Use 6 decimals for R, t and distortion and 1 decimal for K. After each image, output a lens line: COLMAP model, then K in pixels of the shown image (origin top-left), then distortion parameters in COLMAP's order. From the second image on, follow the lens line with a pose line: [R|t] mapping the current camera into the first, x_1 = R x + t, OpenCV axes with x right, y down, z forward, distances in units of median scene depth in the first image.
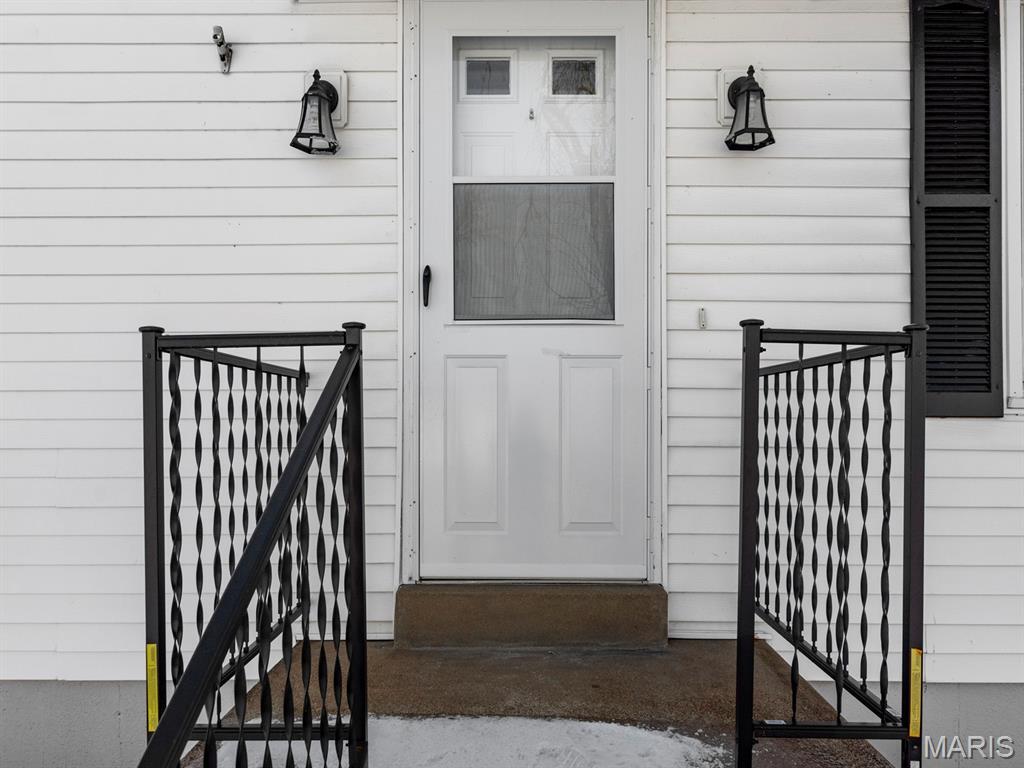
lens RADIAL K [[761.9, 0, 512.0], [0, 761.9, 384.0], [0, 0, 1]] dist [-0.000021, -0.000268]
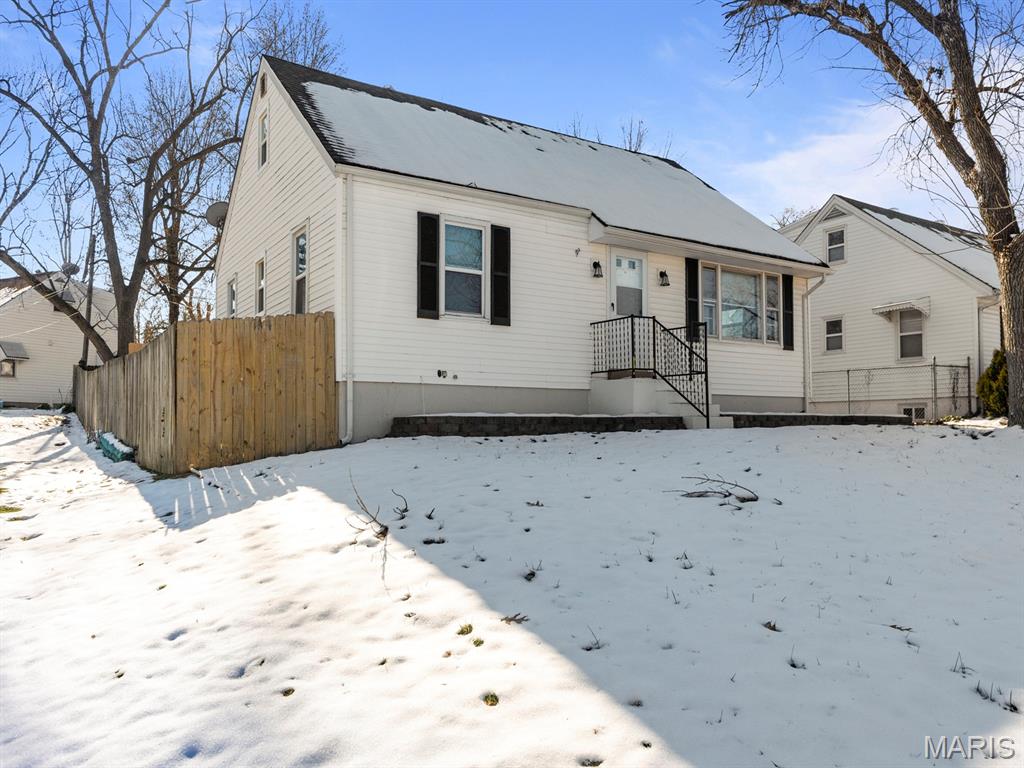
lens RADIAL K [[796.5, 0, 512.0], [0, 796.5, 384.0], [0, 0, 1]] dist [-0.008078, -0.007247]
pose [[0.826066, 0.028729, 0.562840, -3.276121], [0.001045, 0.998620, -0.052505, 0.577198], [-0.563572, 0.043961, 0.824897, -2.578728]]
